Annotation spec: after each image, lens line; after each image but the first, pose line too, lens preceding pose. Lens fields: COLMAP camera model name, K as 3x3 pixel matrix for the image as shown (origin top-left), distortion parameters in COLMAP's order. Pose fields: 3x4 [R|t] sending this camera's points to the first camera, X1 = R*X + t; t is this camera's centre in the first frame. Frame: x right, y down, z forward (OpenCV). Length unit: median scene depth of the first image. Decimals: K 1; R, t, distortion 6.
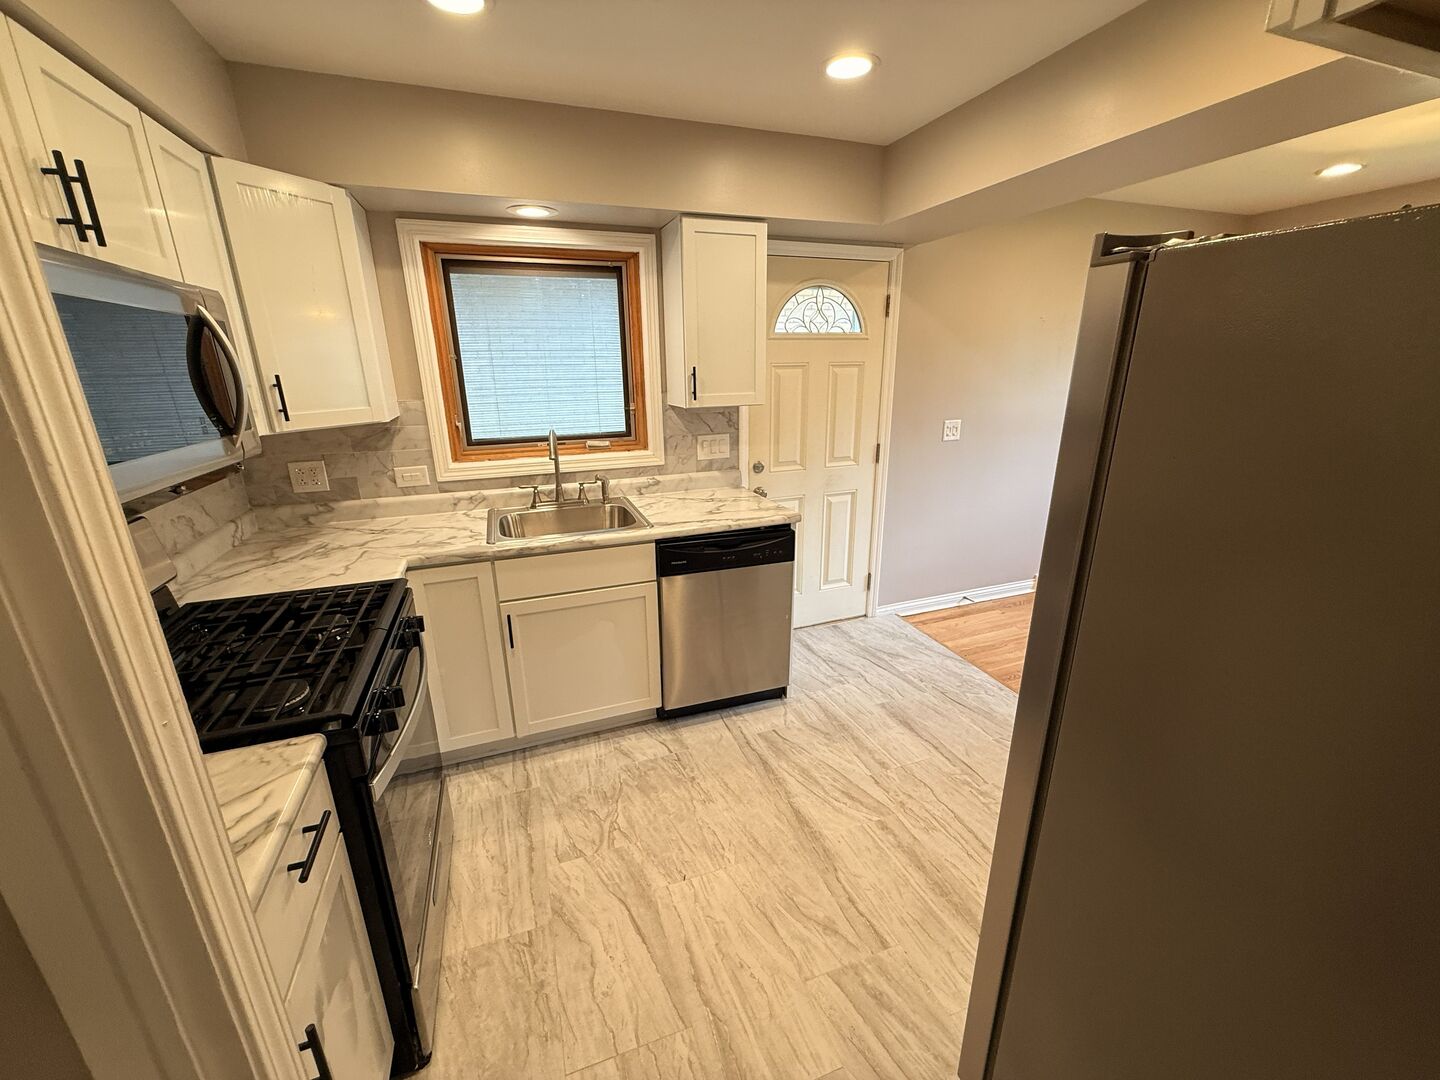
lens RADIAL K [[575.2, 0, 715.0], [0, 575.2, 538.1], [0, 0, 1]] dist [-0.000579, 0.000680]
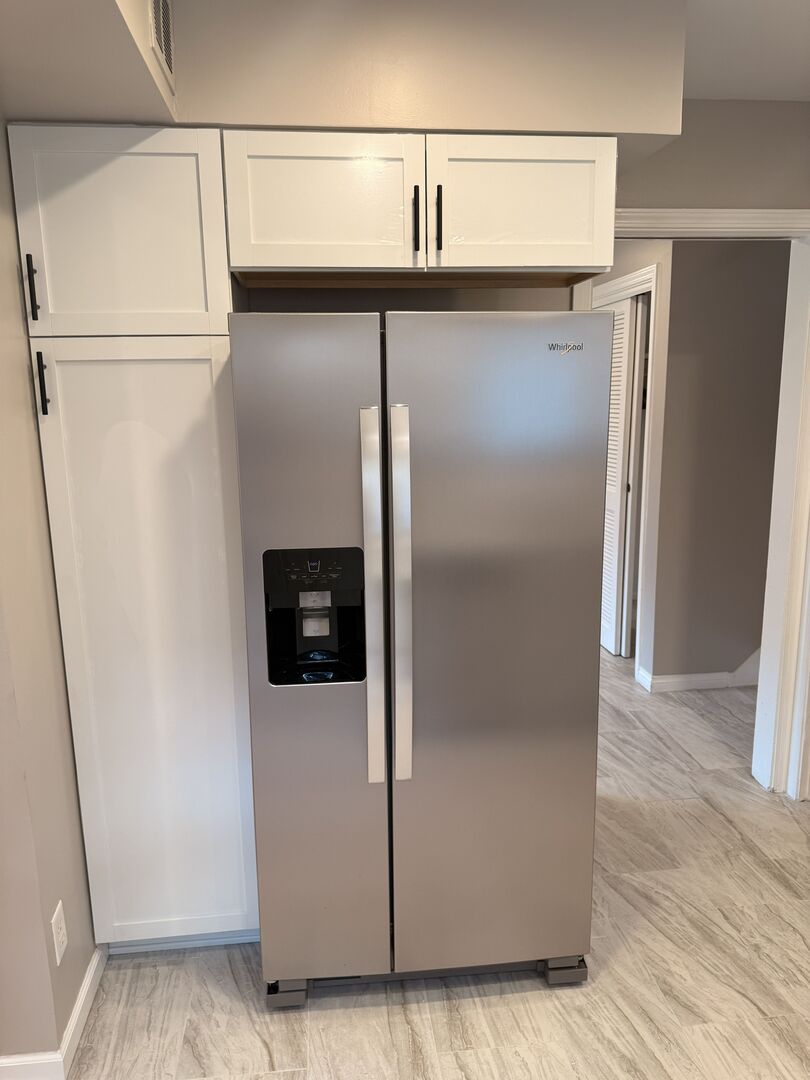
lens RADIAL K [[764.7, 0, 404.1], [0, 764.7, 545.8], [0, 0, 1]] dist [0.001889, -0.005585]
pose [[-0.972470, -0.012024, 0.232717, 0.219317], [0.098047, 0.884856, 0.455431, -0.305296], [-0.211397, 0.465710, -0.859317, 1.039200]]
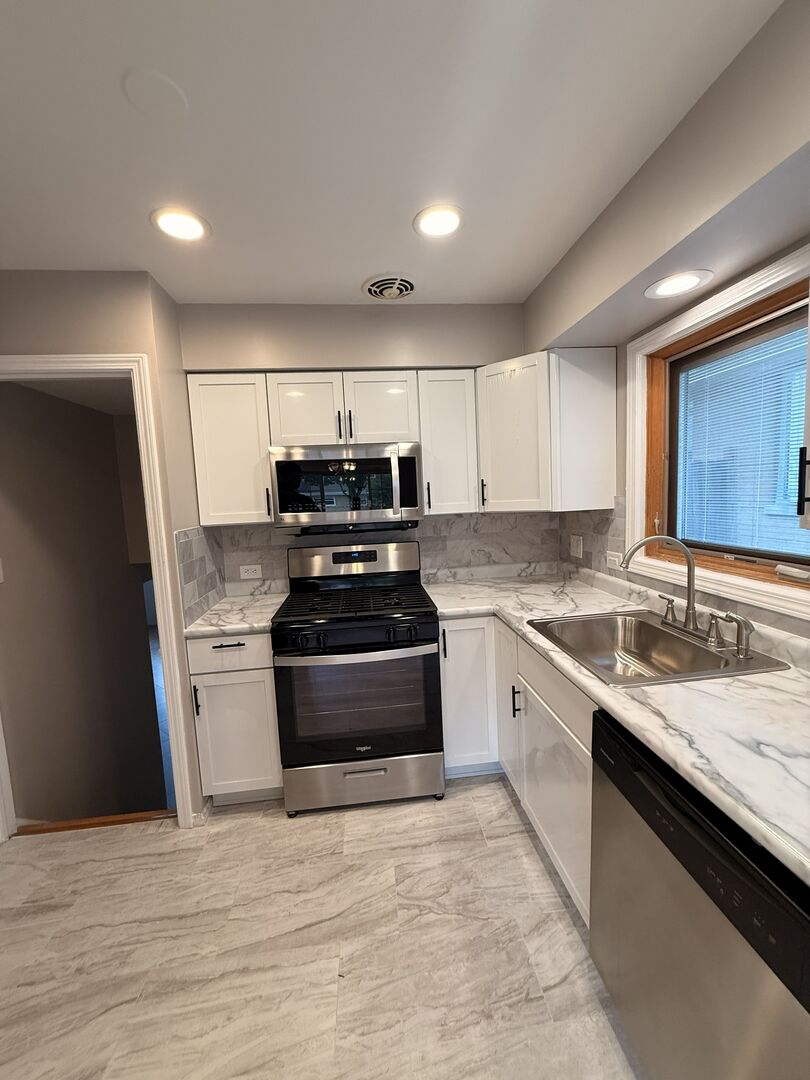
lens RADIAL K [[431.4, 0, 406.6], [0, 431.4, 535.7], [0, 0, 1]] dist [-0.000579, 0.000680]
pose [[-0.237564, 0.120596, -0.963857, 0.404172], [-0.235385, 0.955543, 0.177572, -0.214375], [0.942421, 0.269063, -0.198616, 0.782752]]
